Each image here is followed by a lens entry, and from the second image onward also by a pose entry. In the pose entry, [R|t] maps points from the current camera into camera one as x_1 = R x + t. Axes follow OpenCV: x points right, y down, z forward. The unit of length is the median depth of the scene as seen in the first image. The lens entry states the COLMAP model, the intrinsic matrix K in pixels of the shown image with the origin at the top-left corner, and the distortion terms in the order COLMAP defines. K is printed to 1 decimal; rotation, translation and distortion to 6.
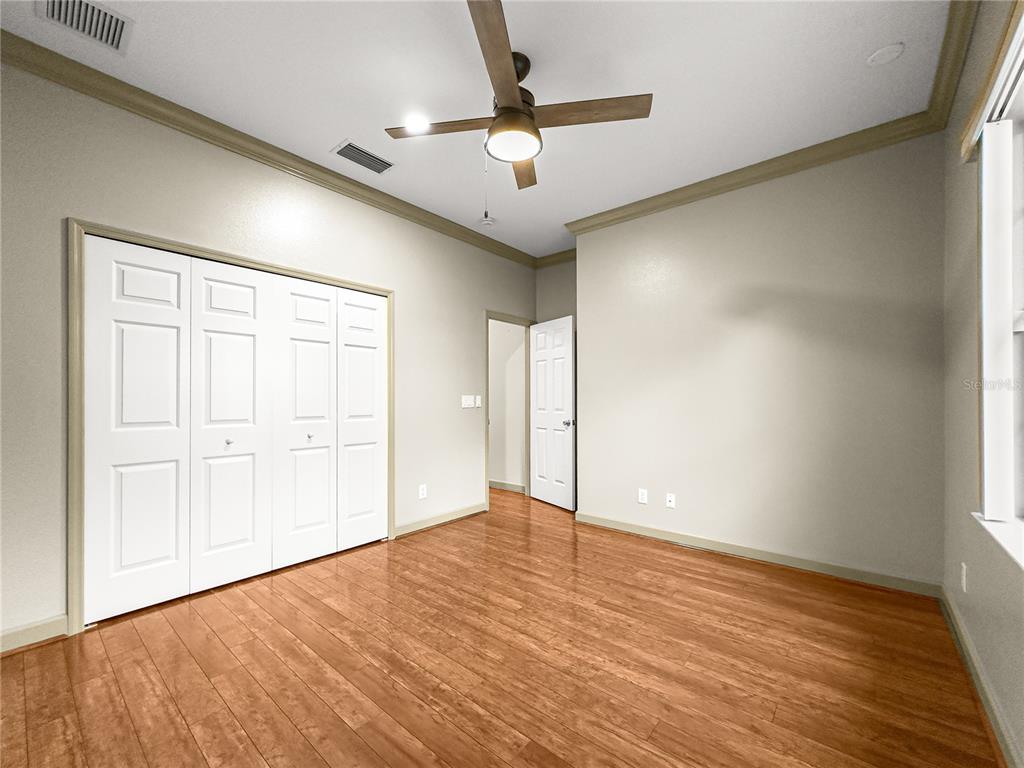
lens RADIAL K [[417.7, 0, 512.0], [0, 417.7, 384.0], [0, 0, 1]] dist [-0.002275, 0.000059]
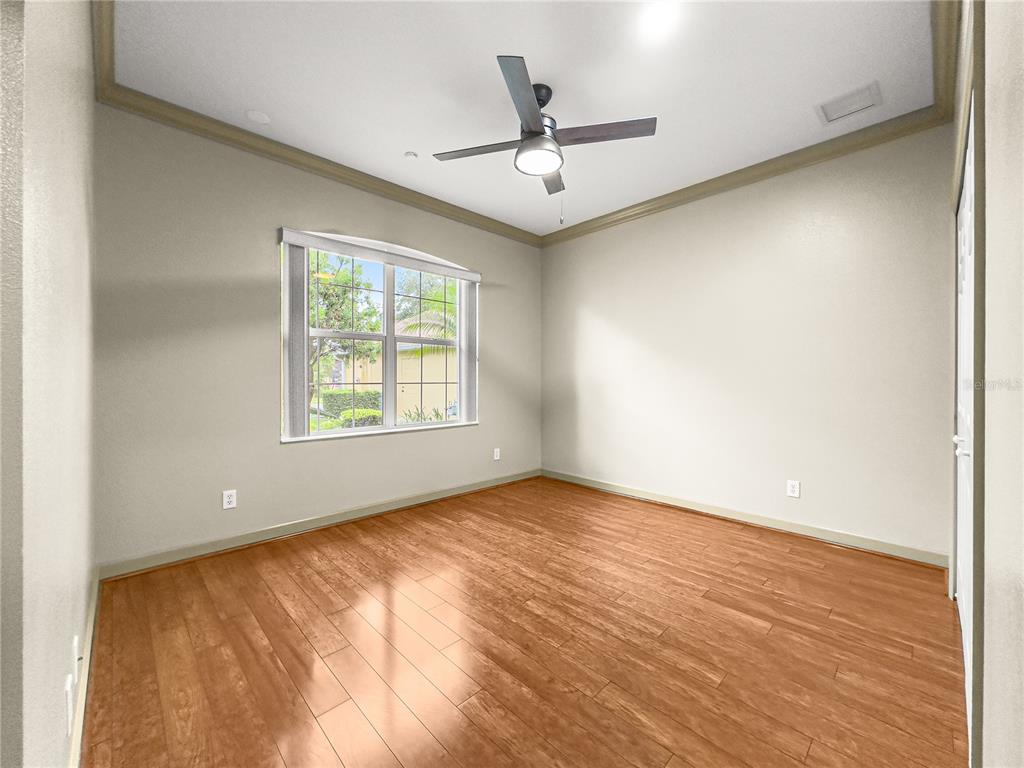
lens RADIAL K [[417.7, 0, 512.0], [0, 417.7, 384.0], [0, 0, 1]] dist [-0.002275, 0.000059]
pose [[-0.994113, -0.002539, 0.108317, -0.048447], [-0.005156, 0.999702, -0.023882, 0.082906], [-0.108224, -0.024299, -0.993830, 2.161262]]
